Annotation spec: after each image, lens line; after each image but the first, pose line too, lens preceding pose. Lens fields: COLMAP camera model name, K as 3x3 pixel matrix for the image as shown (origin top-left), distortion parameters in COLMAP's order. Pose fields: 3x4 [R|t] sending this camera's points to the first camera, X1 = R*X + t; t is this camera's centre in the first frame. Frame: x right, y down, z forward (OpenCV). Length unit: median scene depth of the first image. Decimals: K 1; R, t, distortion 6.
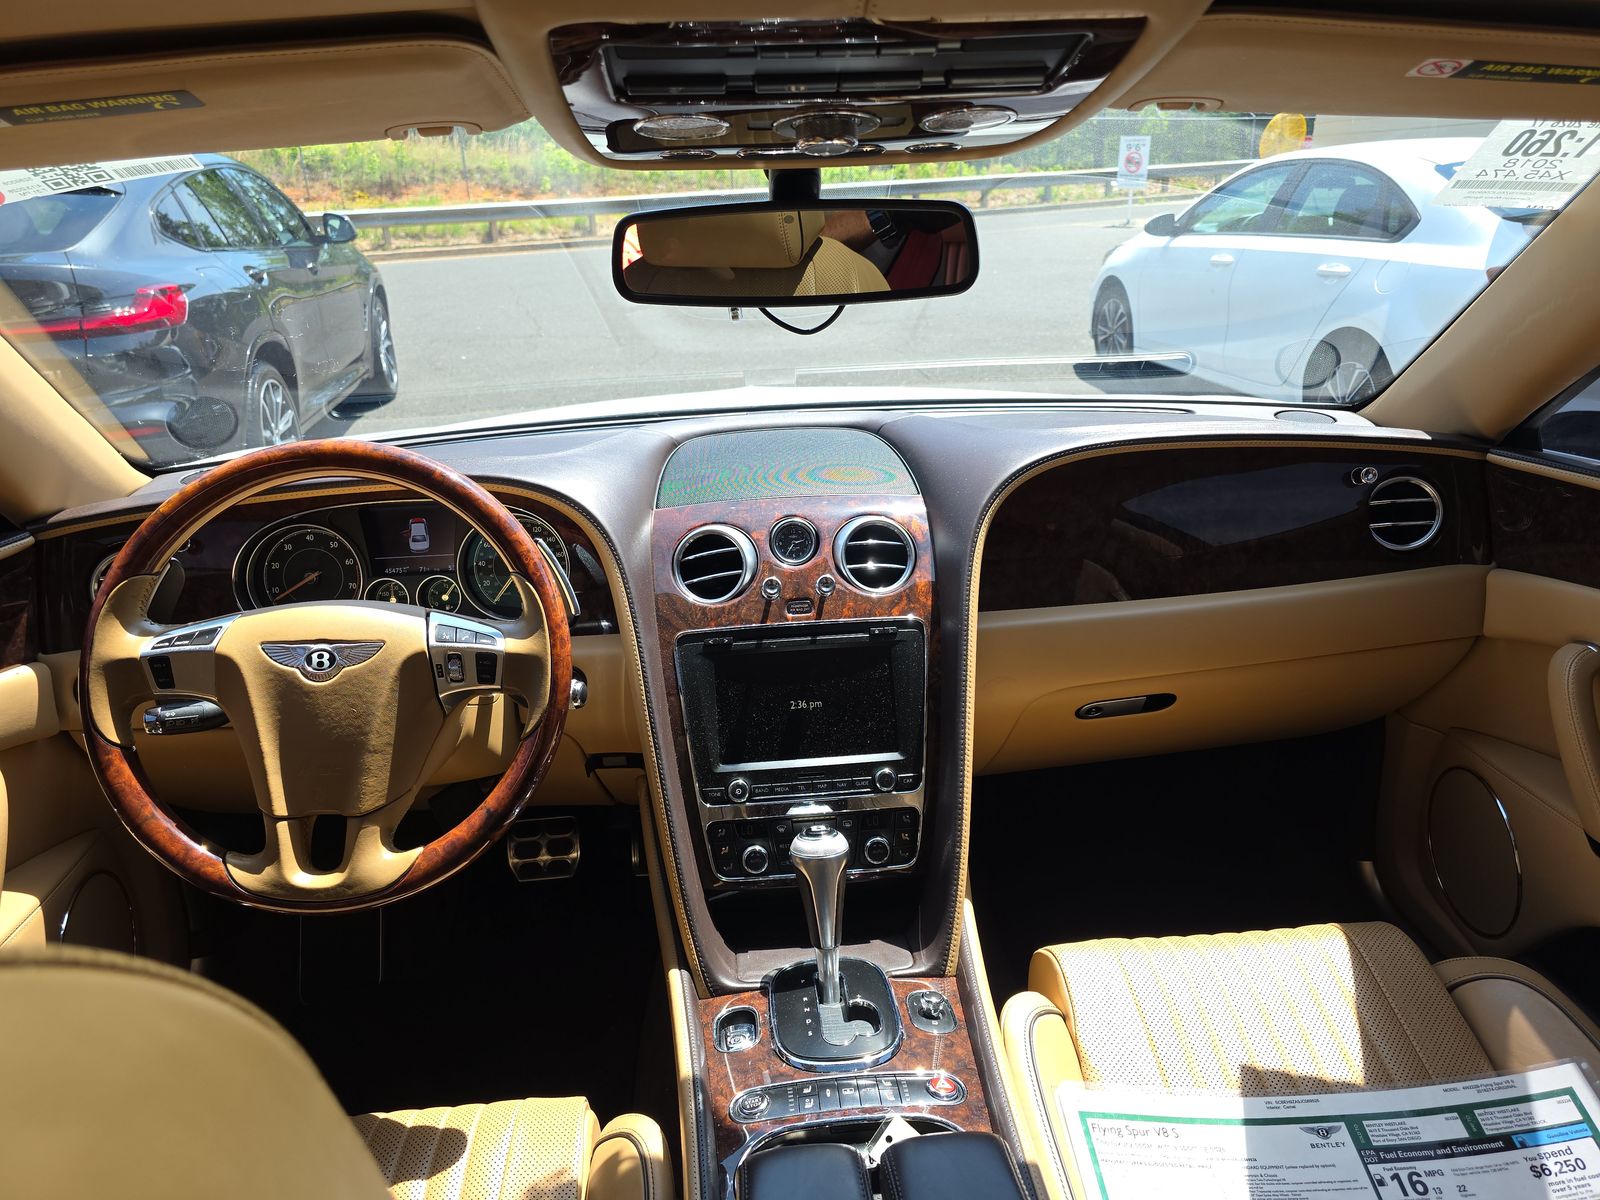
lens RADIAL K [[1081.6, 0, 800.0], [0, 1081.6, 600.0], [0, 0, 1]] dist [0.071582, -0.100609]
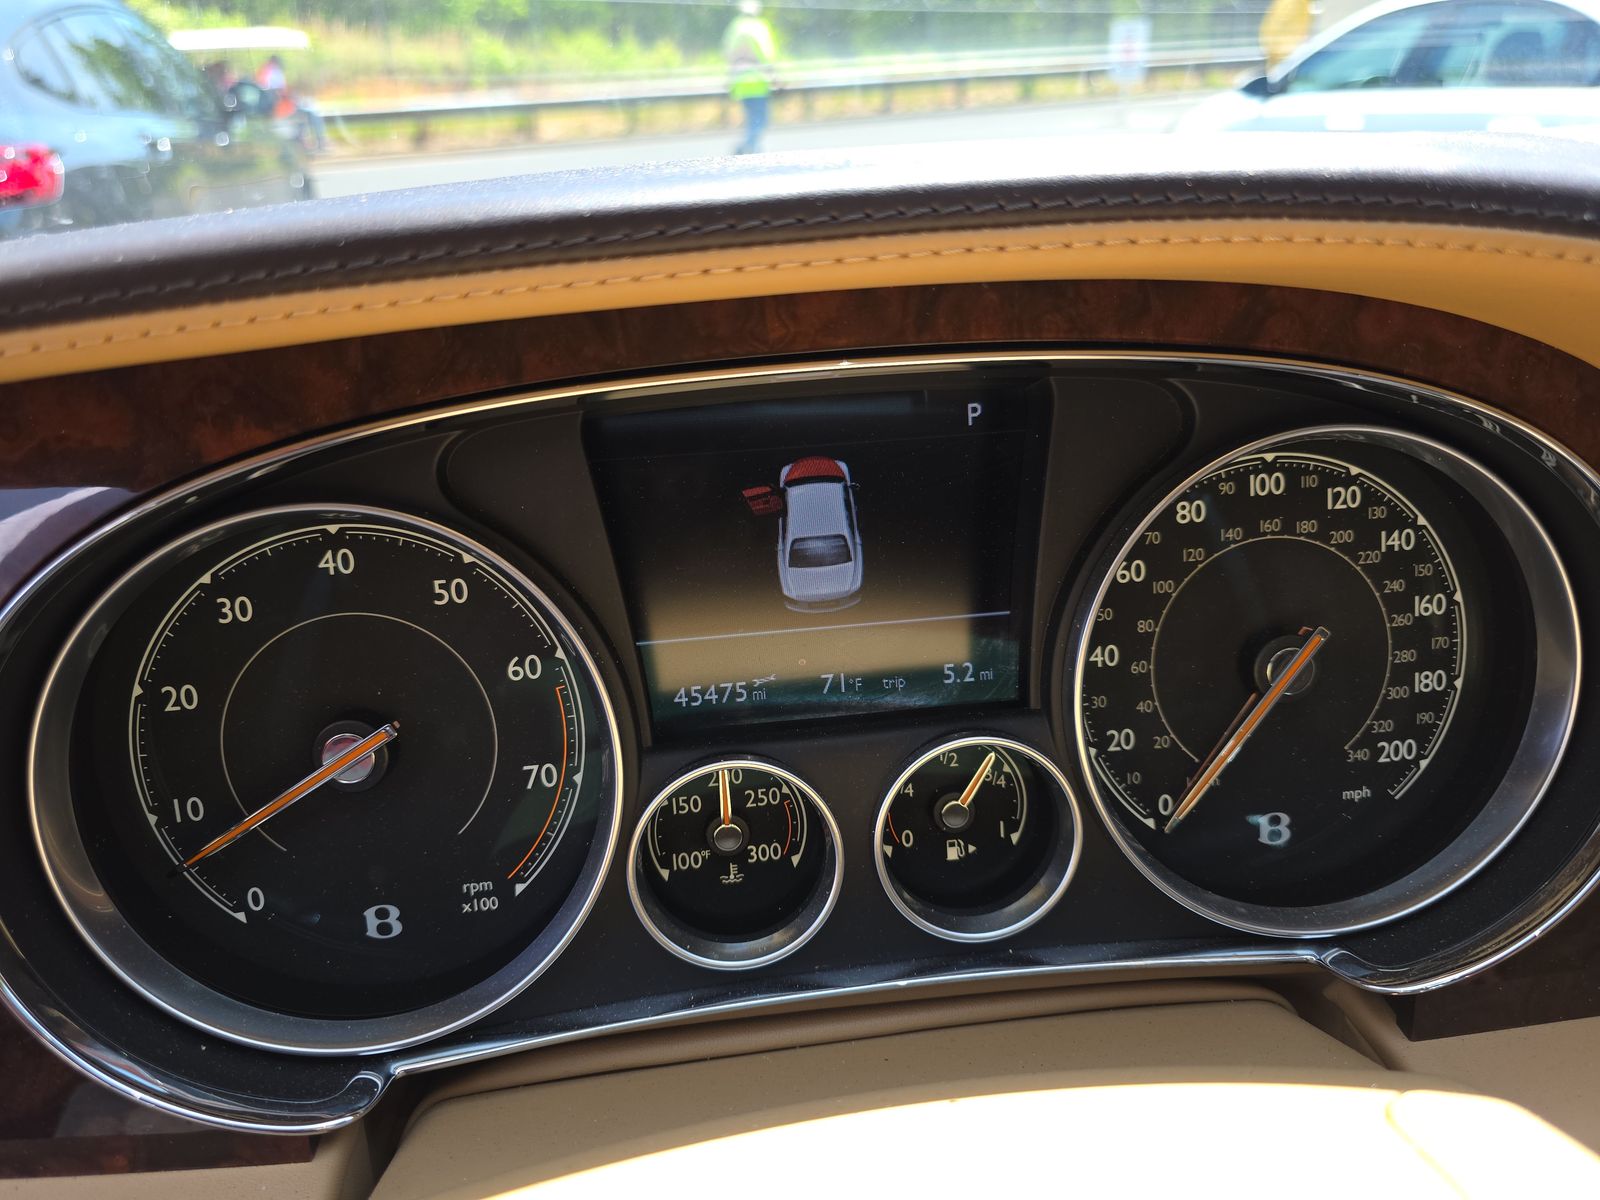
lens RADIAL K [[1080.1, 0, 800.0], [0, 1080.1, 600.0], [0, 0, 1]] dist [0.049489, -0.098538]
pose [[0.998043, -0.029514, 0.055136, -0.428339], [0.025913, 0.997554, 0.064927, -0.070886], [-0.056917, -0.063371, 0.996366, 0.906334]]
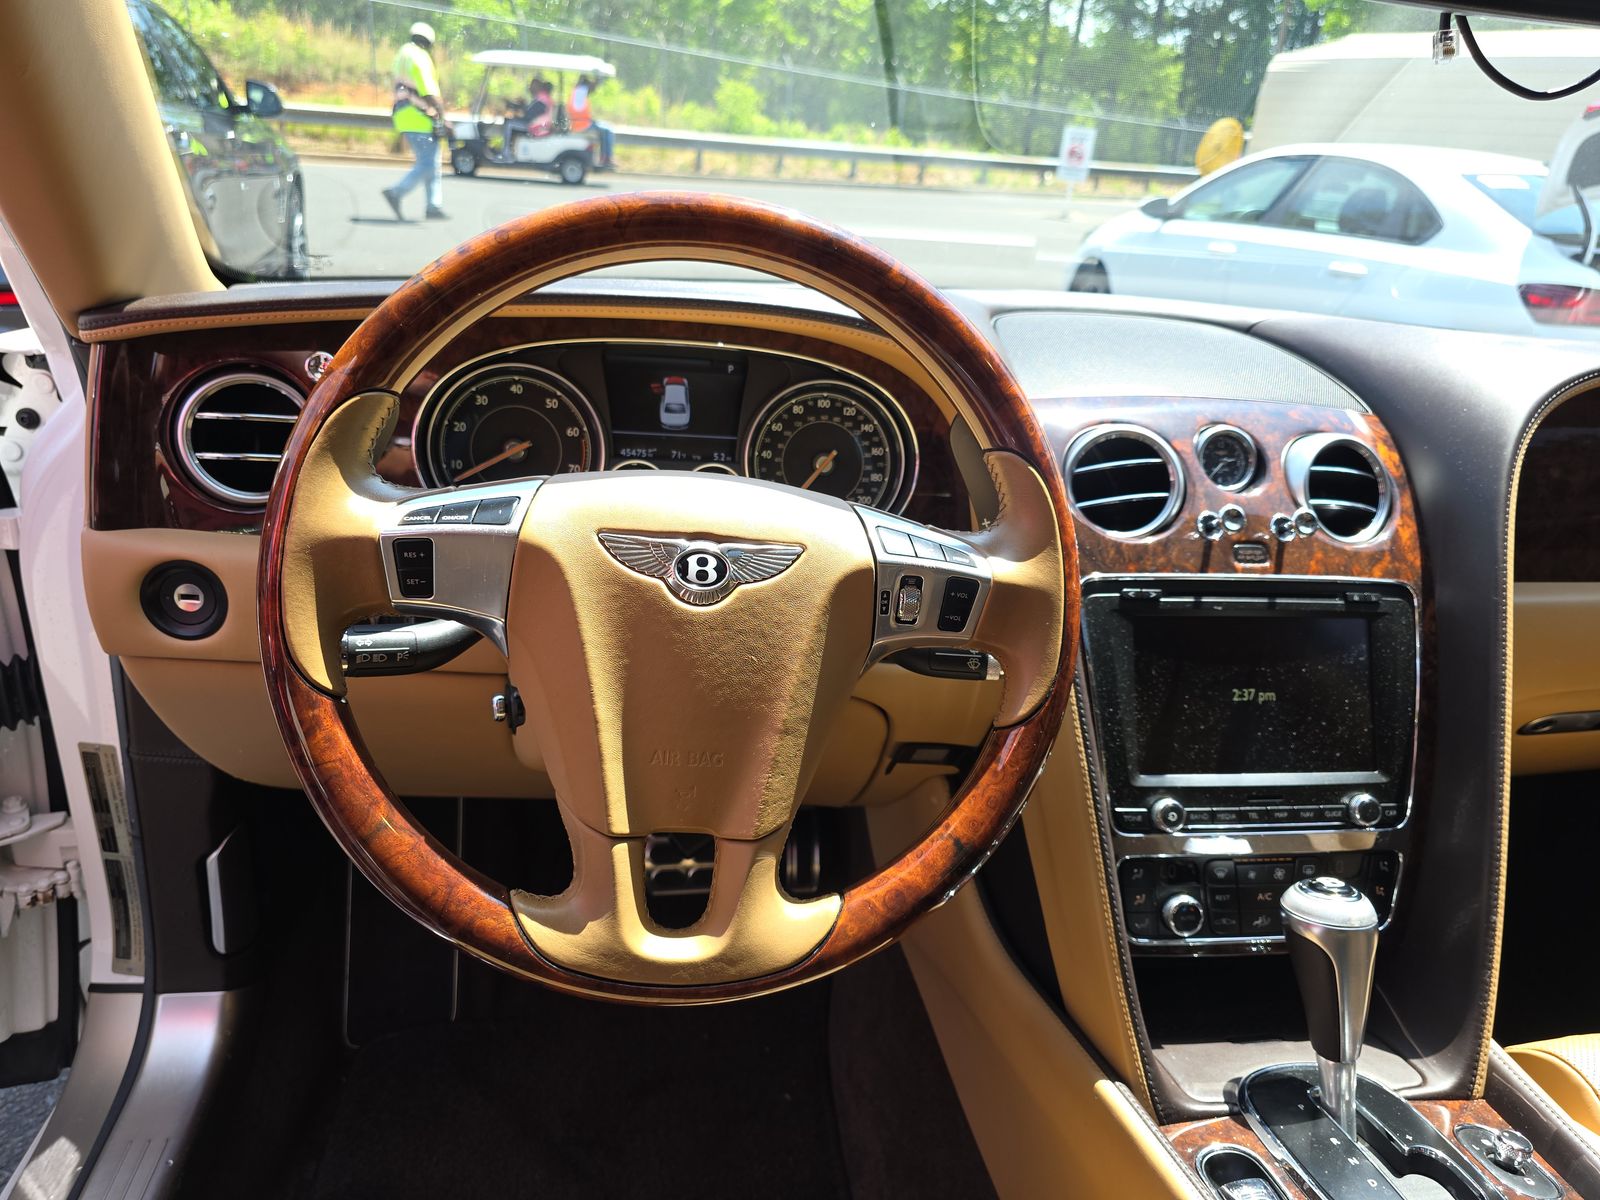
lens RADIAL K [[1081.6, 0, 800.0], [0, 1081.6, 600.0], [0, 0, 1]] dist [0.071582, -0.100609]
pose [[0.989607, 0.076710, 0.121633, -0.404107], [-0.079661, 0.996630, 0.019586, 0.049809], [-0.119720, -0.029072, 0.992382, 0.375204]]
